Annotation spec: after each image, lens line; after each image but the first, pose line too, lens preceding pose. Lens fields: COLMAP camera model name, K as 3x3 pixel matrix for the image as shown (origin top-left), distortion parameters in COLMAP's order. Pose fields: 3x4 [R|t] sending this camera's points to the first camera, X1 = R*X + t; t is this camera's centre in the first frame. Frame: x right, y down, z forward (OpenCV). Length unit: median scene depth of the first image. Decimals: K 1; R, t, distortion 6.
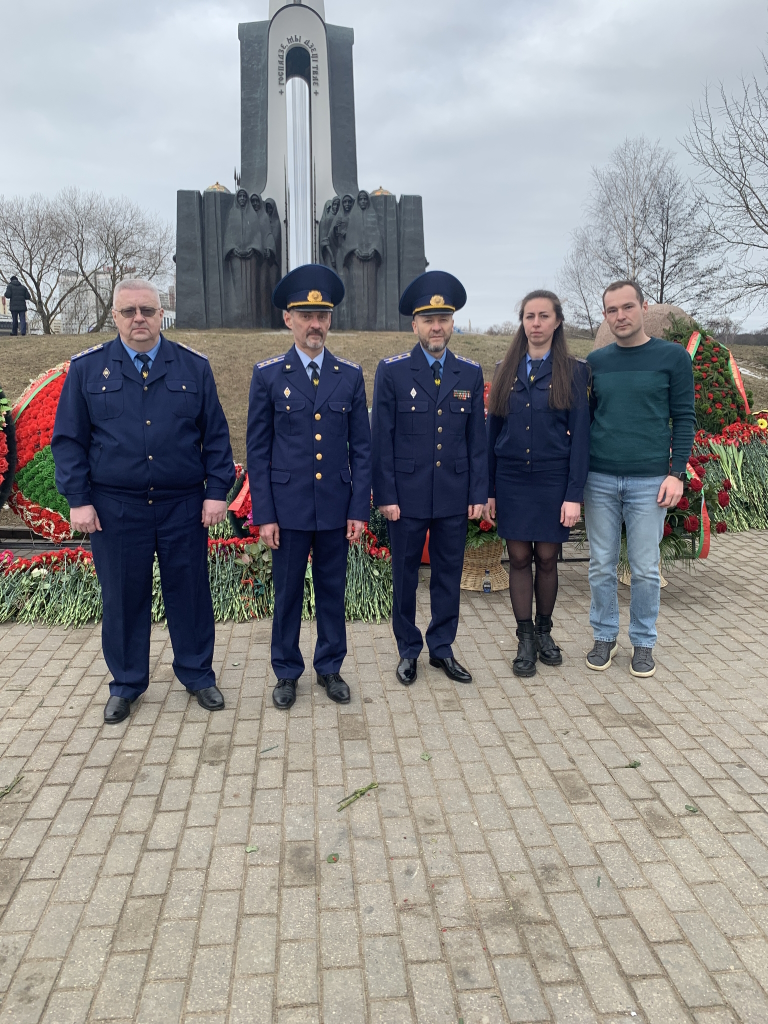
lens RADIAL K [[799.4, 0, 384.0], [0, 799.4, 512.0], [0, 0, 1]] dist [0.026254, -0.026622]
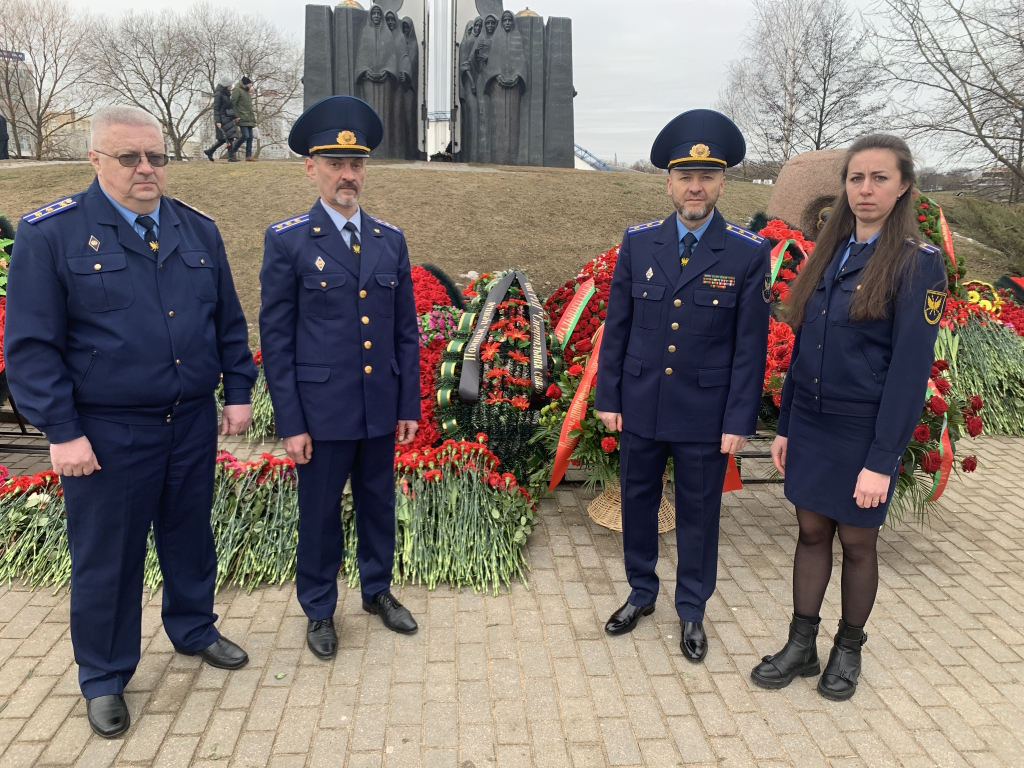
lens RADIAL K [[799.4, 0, 517.4], [0, 799.4, 386.1], [0, 0, 1]] dist [0.026254, -0.026622]
pose [[0.999561, 0.029202, -0.005064, 0.009022], [-0.028915, 0.998353, 0.049553, -0.068720], [0.006503, -0.049385, 0.998759, 0.242016]]
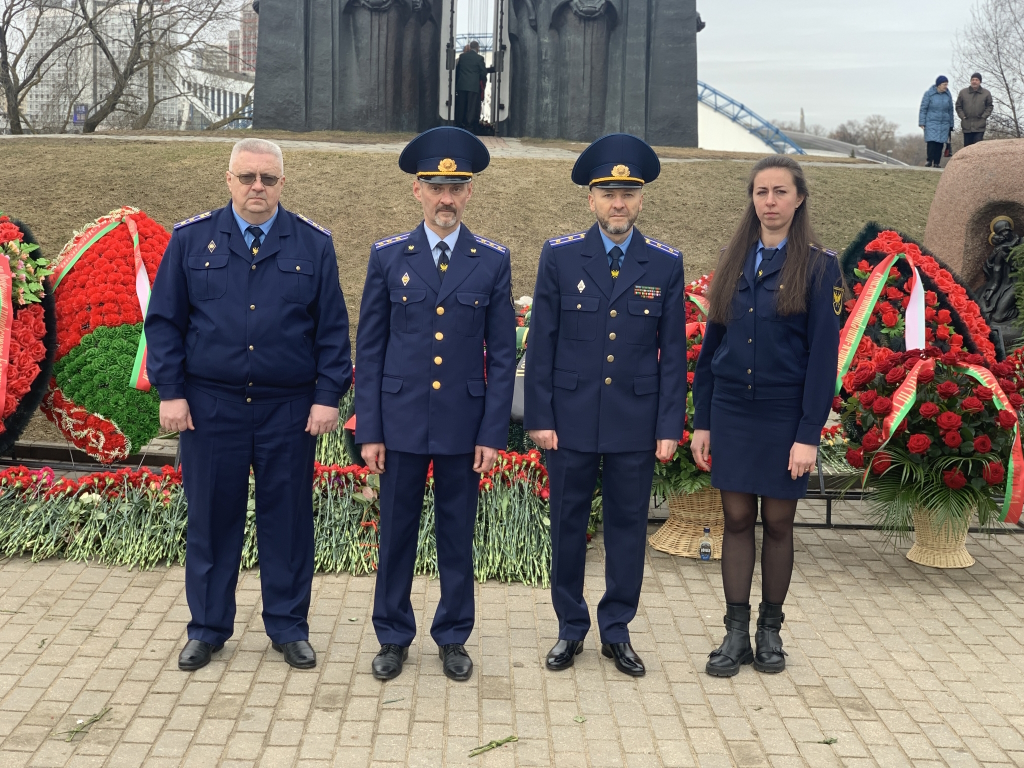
lens RADIAL K [[1557.7, 0, 512.0], [0, 1557.7, 384.0], [0, 0, 1]] dist [0.084594, -0.001477]
pose [[0.996615, 0.042644, -0.070286, 0.046502], [-0.046631, 0.997336, -0.056094, 0.029808], [0.067707, 0.059182, 0.995948, -0.366253]]
